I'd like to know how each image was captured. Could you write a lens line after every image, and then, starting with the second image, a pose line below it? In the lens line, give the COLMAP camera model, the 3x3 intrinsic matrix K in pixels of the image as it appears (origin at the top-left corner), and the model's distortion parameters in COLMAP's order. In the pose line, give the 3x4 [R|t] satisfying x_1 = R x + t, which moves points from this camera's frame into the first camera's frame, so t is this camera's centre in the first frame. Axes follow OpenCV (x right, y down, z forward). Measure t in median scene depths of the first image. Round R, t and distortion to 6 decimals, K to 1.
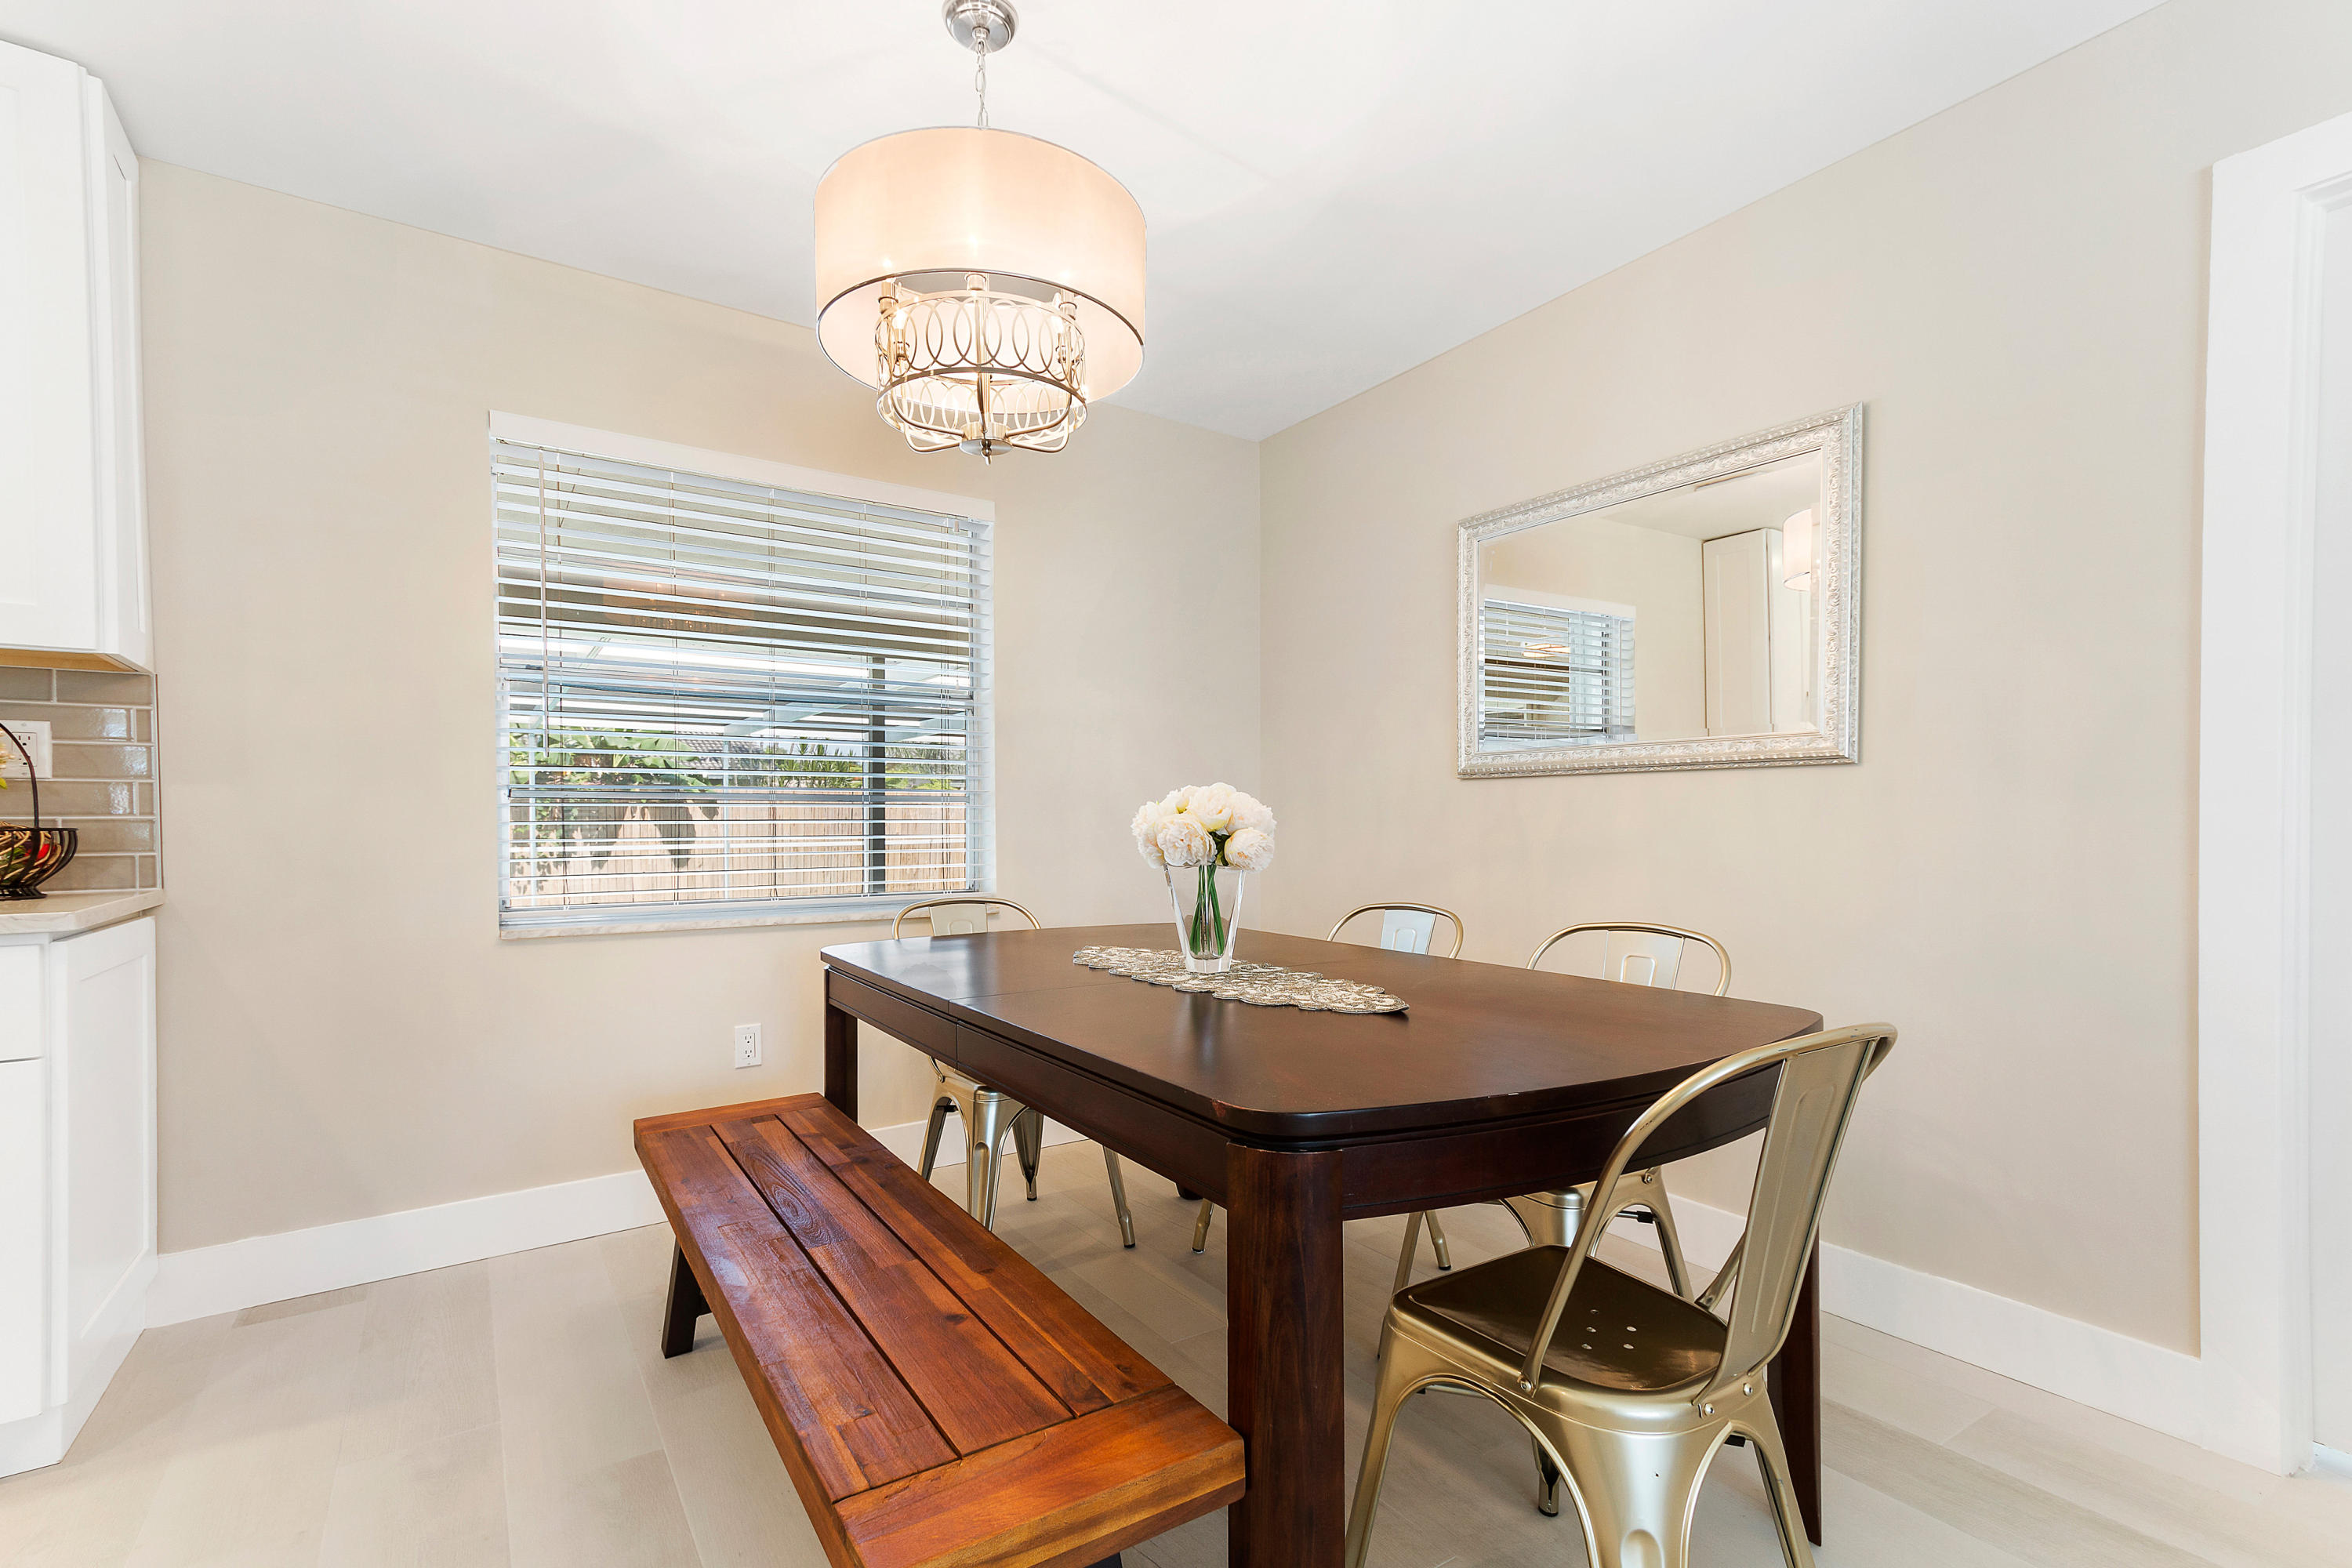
lens RADIAL K [[1080.5, 0, 1171.6], [0, 1080.5, 825.7], [0, 0, 1]] dist [0.020893, -0.000133]
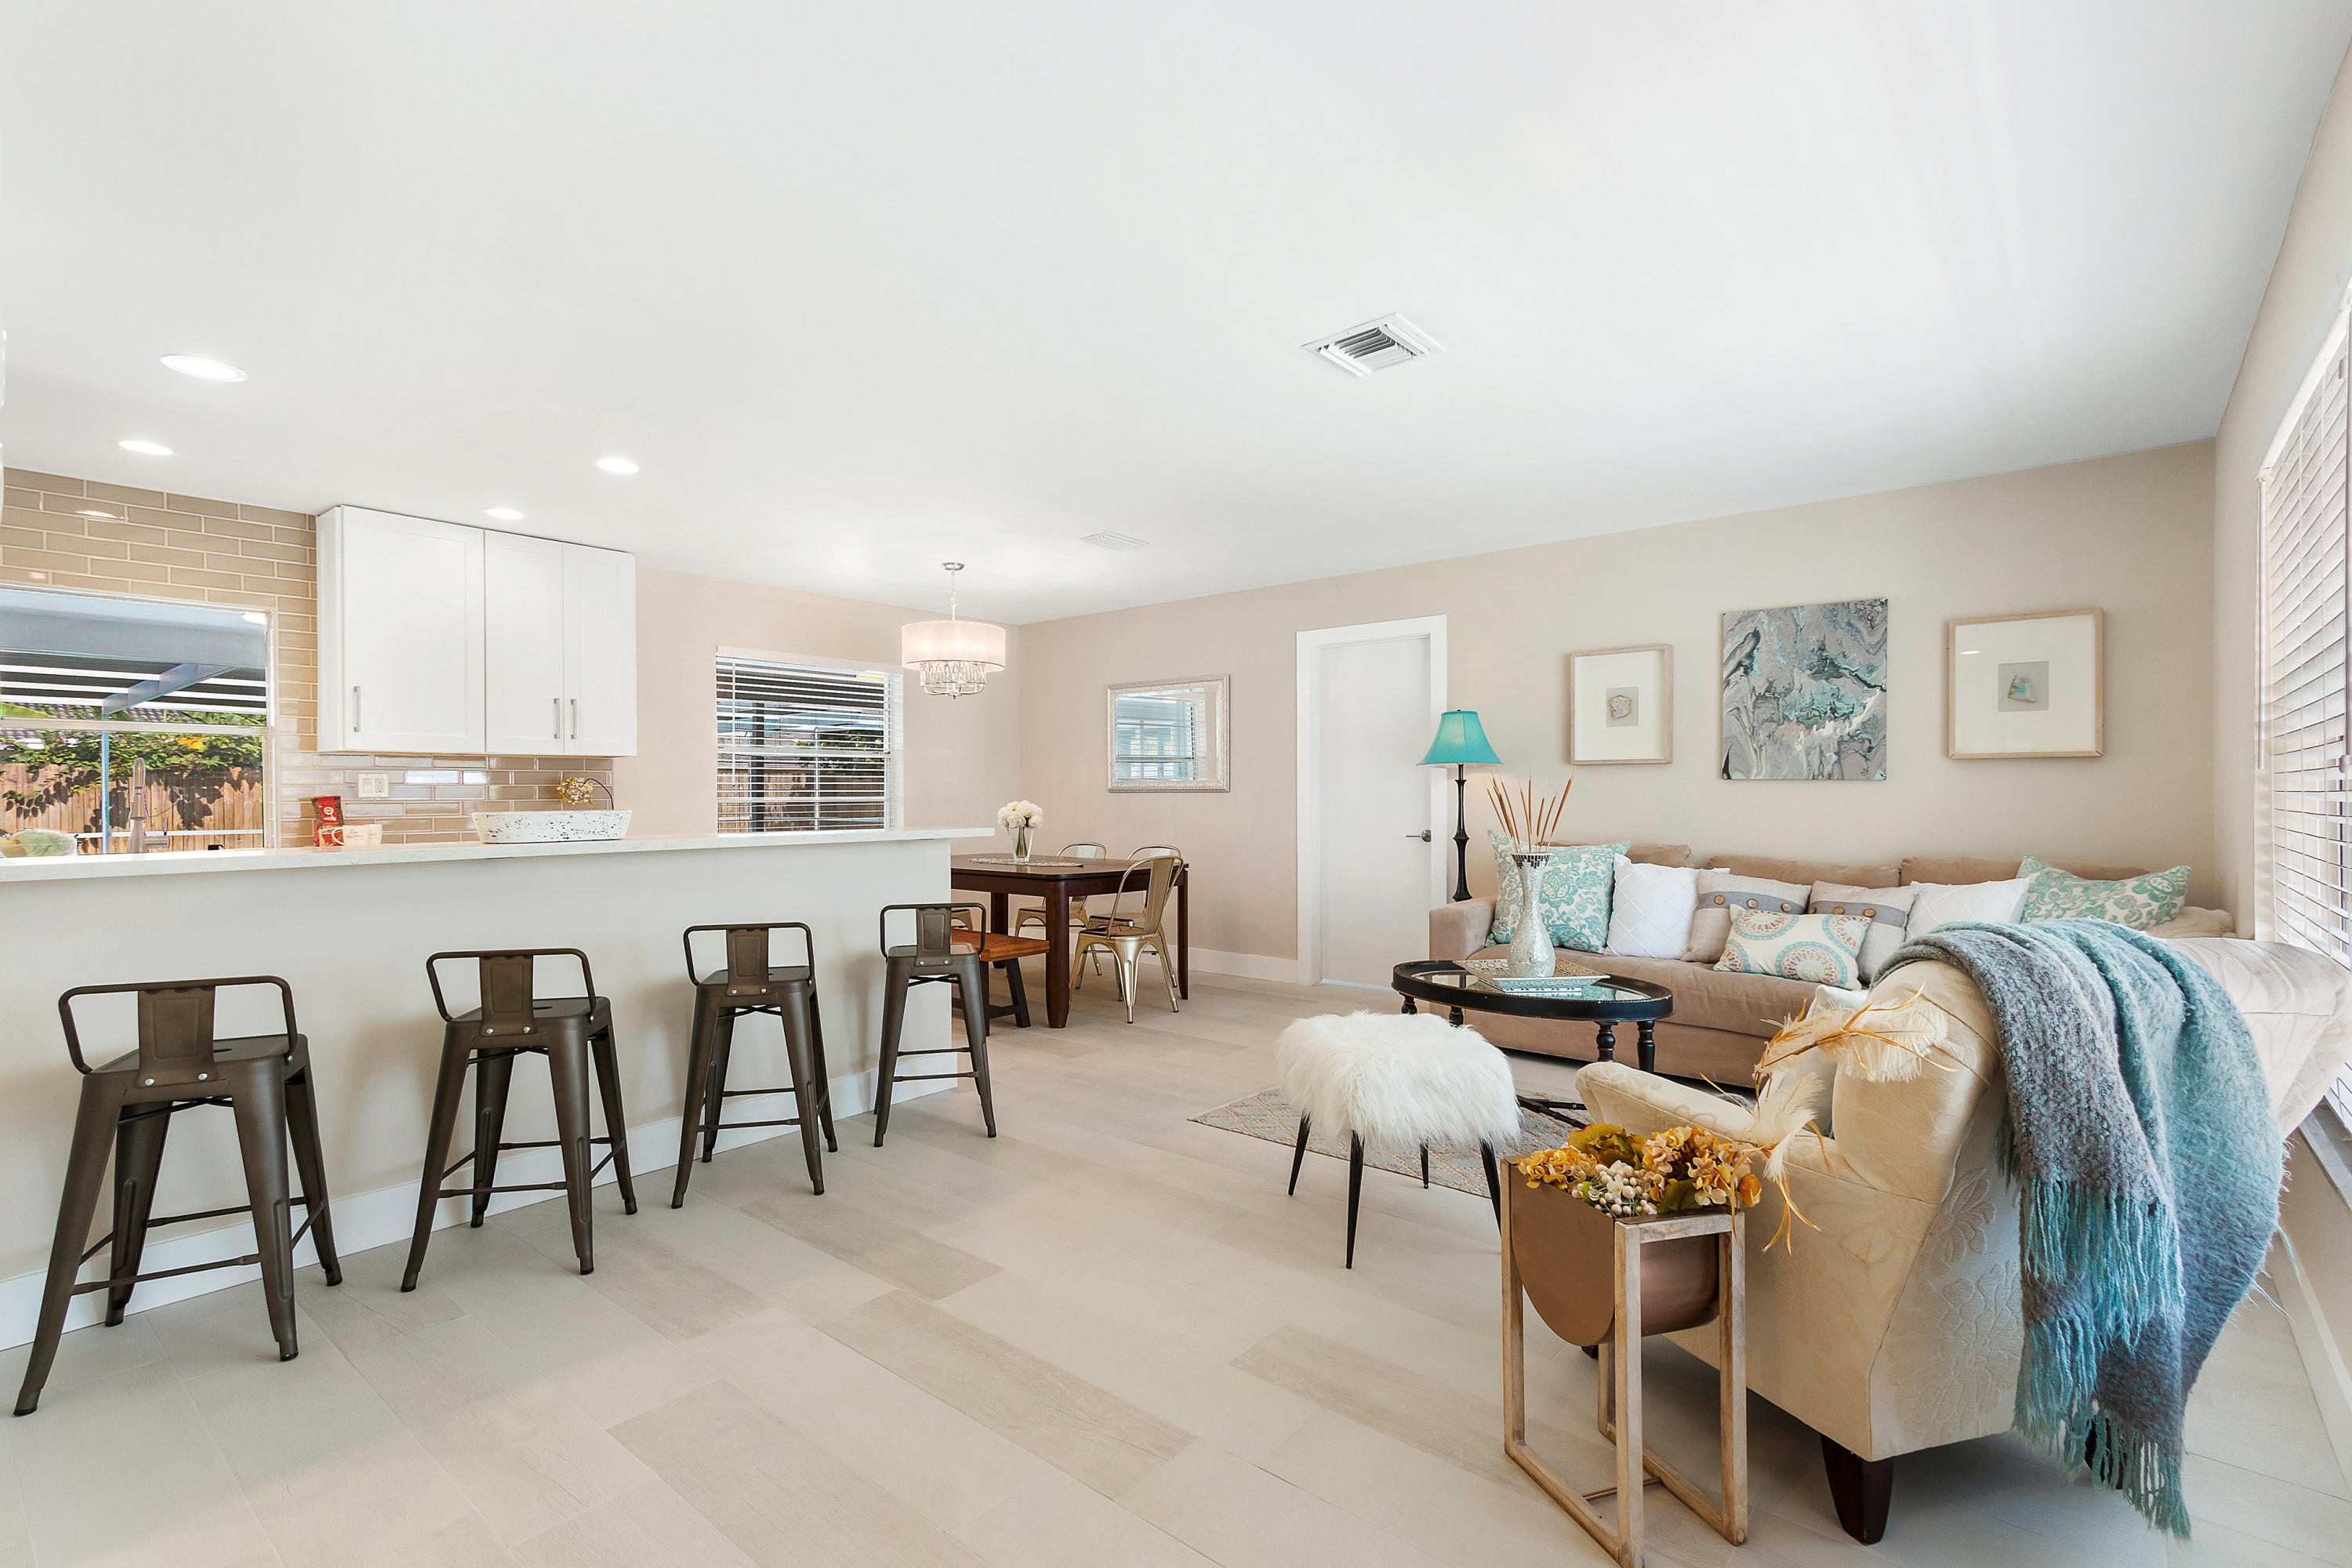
lens RADIAL K [[1085.1, 0, 1172.3], [0, 1085.1, 804.9], [0, 0, 1]] dist [0.023579, -0.000005]
pose [[0.961906, -0.004126, 0.273351, -0.414370], [0.002818, 0.999983, 0.005178, -0.043664], [-0.273367, -0.004210, 0.961901, -2.183768]]
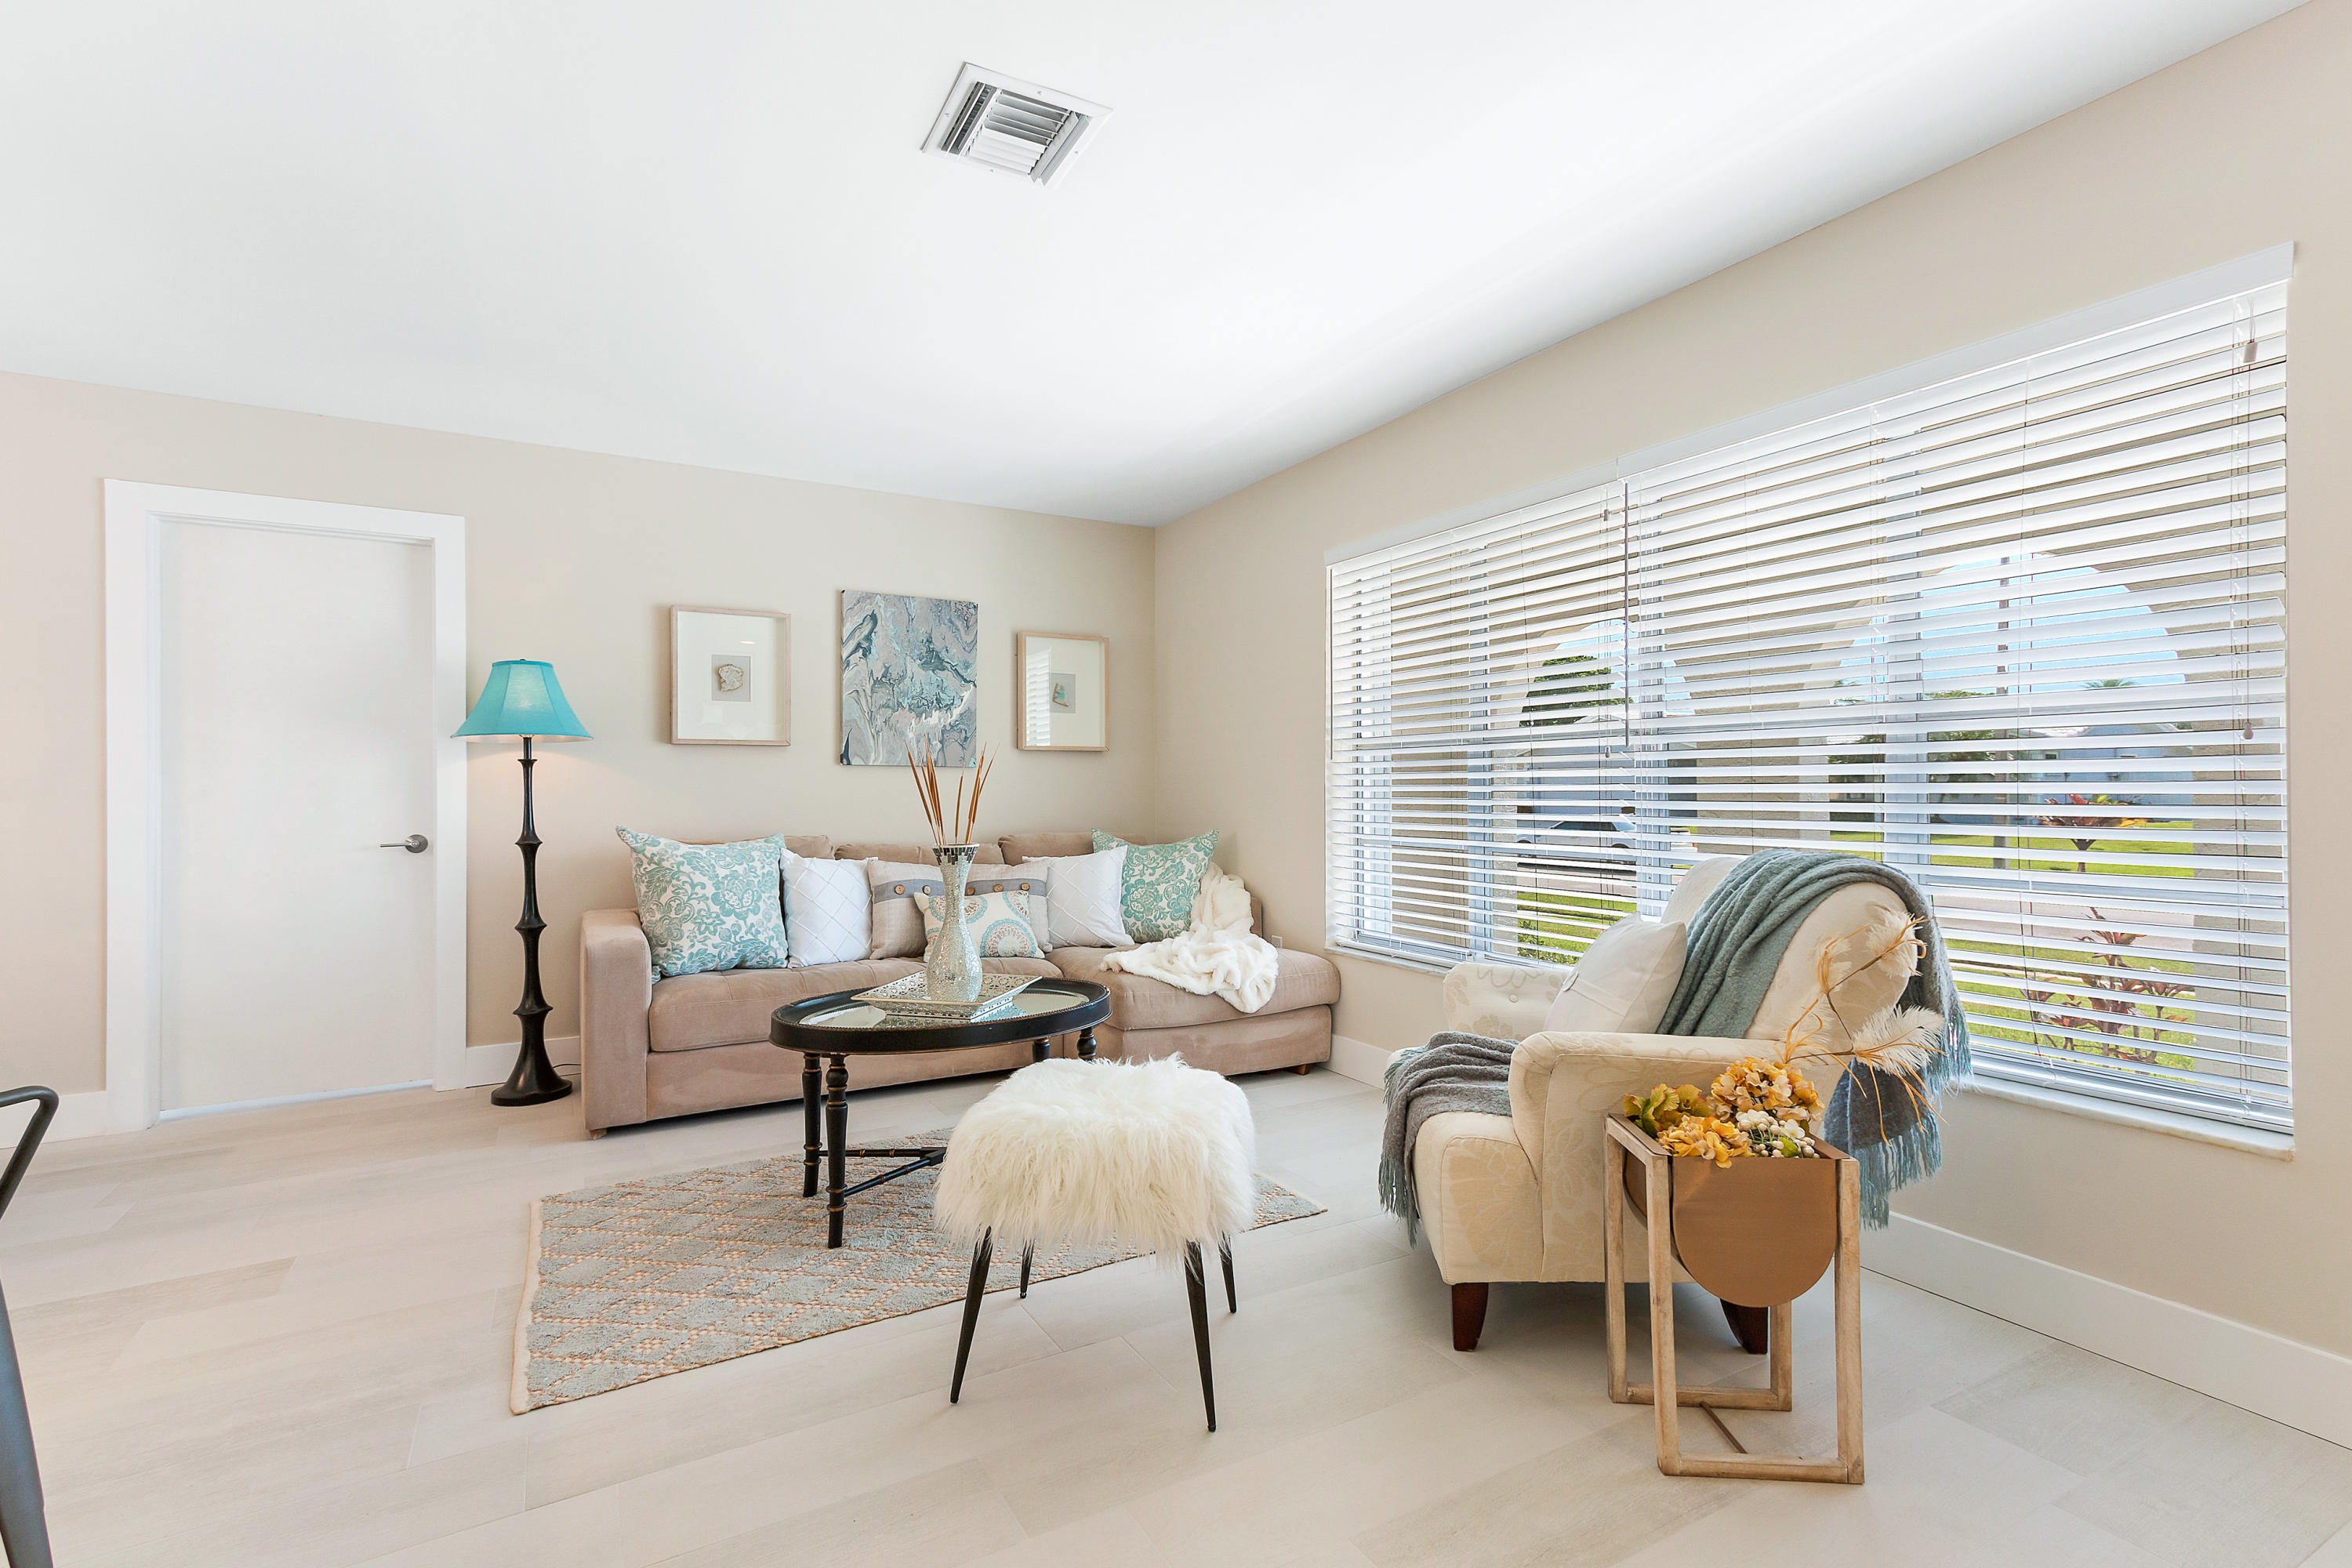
lens RADIAL K [[1061.8, 0, 1172.0], [0, 1061.8, 795.6], [0, 0, 1]] dist [0.022842, 0.000253]
pose [[0.082359, -0.008597, 0.996566, -0.777849], [0.010449, 0.999915, 0.007762, -0.028504], [-0.996548, 0.009774, 0.082442, -0.982528]]
